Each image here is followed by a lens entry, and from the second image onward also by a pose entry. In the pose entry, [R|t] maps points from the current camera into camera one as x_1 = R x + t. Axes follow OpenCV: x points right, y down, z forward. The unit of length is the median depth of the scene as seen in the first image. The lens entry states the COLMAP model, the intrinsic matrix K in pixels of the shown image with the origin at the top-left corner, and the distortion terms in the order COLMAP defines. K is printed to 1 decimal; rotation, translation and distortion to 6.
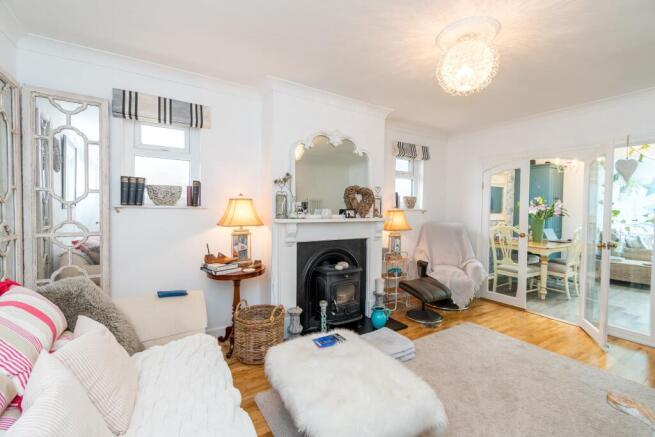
lens RADIAL K [[285.9, 0, 328.0], [0, 285.9, 216.5], [0, 0, 1]] dist [0.000375, -0.000138]
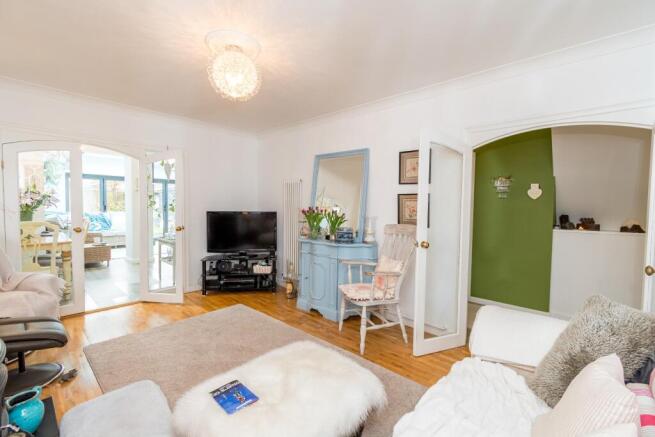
lens RADIAL K [[285.9, 0, 325.3], [0, 285.9, 216.8], [0, 0, 1]] dist [0.000375, -0.000138]
pose [[-0.268460, -0.053870, 0.961783, -0.622161], [0.004251, 0.998359, 0.057105, -0.040620], [-0.963281, 0.019419, -0.267791, 0.844390]]
